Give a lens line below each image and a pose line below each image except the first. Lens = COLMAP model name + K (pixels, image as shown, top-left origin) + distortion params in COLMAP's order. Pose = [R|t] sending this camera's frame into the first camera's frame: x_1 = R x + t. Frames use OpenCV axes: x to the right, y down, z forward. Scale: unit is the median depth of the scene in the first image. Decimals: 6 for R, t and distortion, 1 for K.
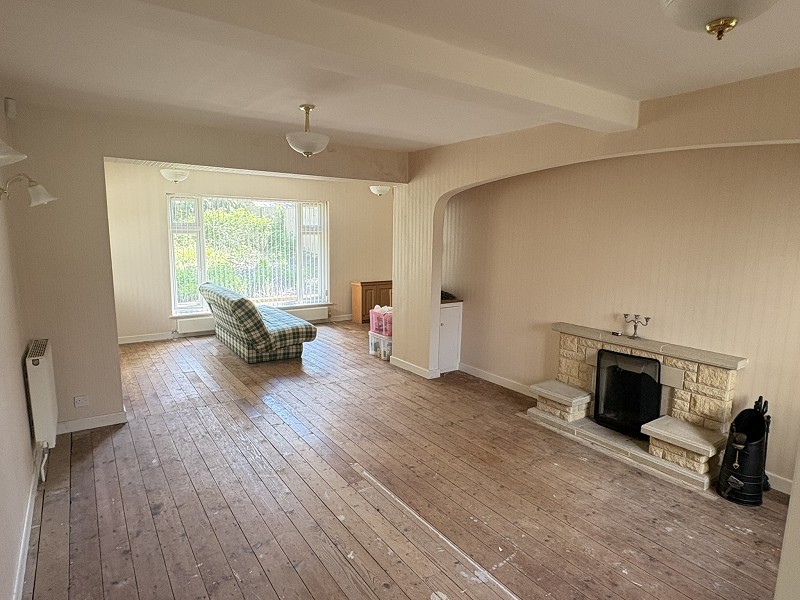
lens RADIAL K [[467.6, 0, 396.5], [0, 467.6, 301.9], [0, 0, 1]] dist [-0.000428, -0.001669]
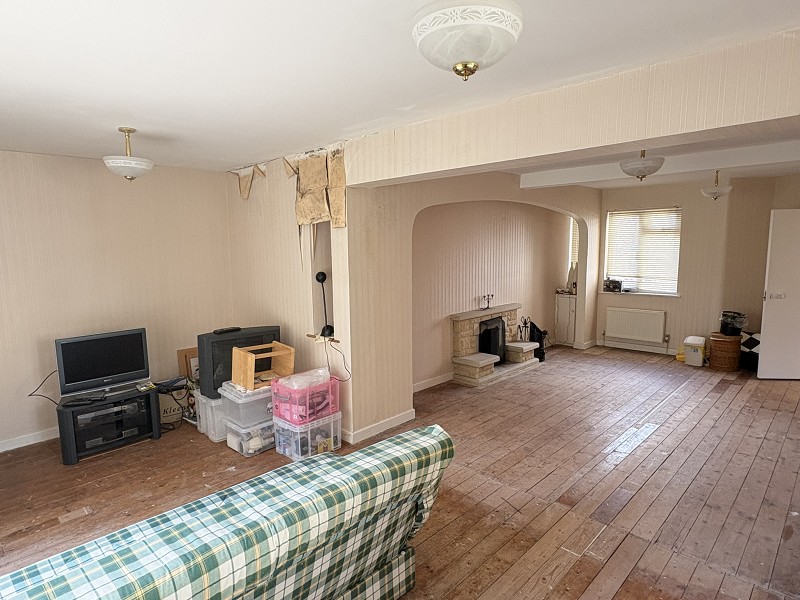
lens RADIAL K [[467.6, 0, 396.7], [0, 467.6, 300.4], [0, 0, 1]] dist [-0.000428, -0.001669]
pose [[-0.198087, -0.130726, 0.971428, -1.030108], [0.154862, 0.974445, 0.162711, -0.270242], [-0.967874, 0.182668, -0.172781, 1.586469]]
